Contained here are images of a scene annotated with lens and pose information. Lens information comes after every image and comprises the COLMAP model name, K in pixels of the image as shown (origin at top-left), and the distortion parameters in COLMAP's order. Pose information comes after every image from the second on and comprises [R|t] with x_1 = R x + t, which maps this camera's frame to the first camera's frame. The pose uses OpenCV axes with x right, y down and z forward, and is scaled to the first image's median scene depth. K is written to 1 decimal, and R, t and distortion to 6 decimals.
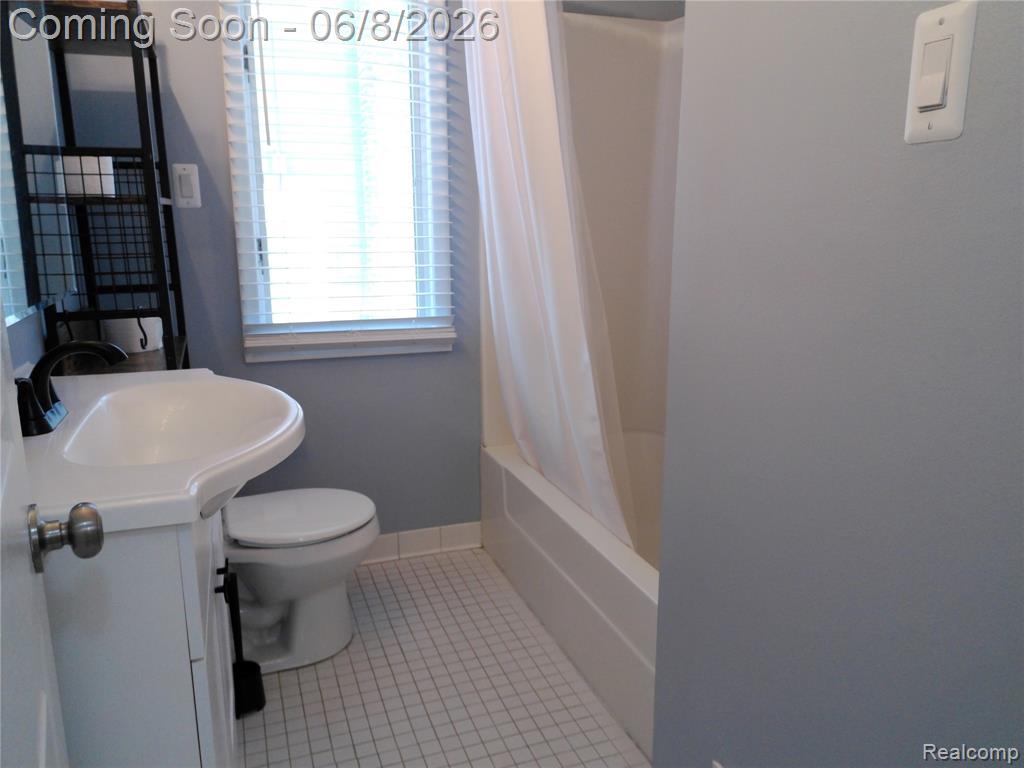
lens RADIAL K [[758.8, 0, 513.2], [0, 758.8, 380.5], [0, 0, 1]] dist [0.088375, -0.136320]
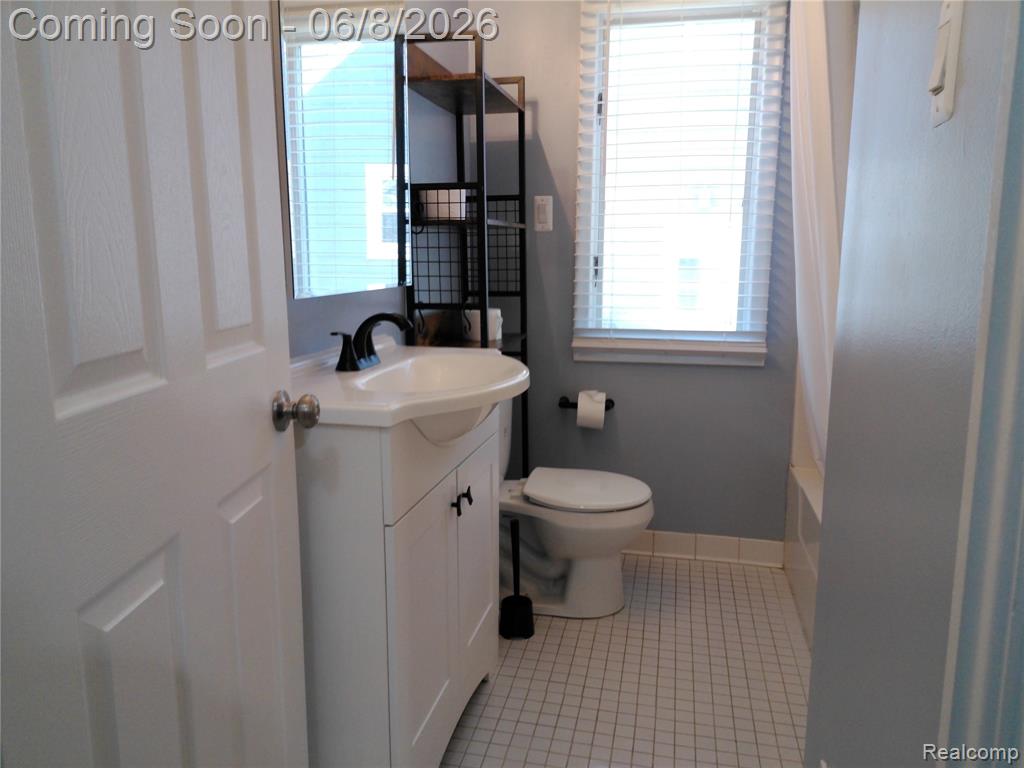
lens RADIAL K [[757.3, 0, 512.0], [0, 757.3, 384.0], [0, 0, 1]] dist [0.099542, -0.125126]
pose [[0.839679, 0.093233, -0.535020, 0.214951], [-0.111857, 0.993721, -0.002386, 0.028983], [0.531439, 0.061849, 0.844836, -0.046731]]
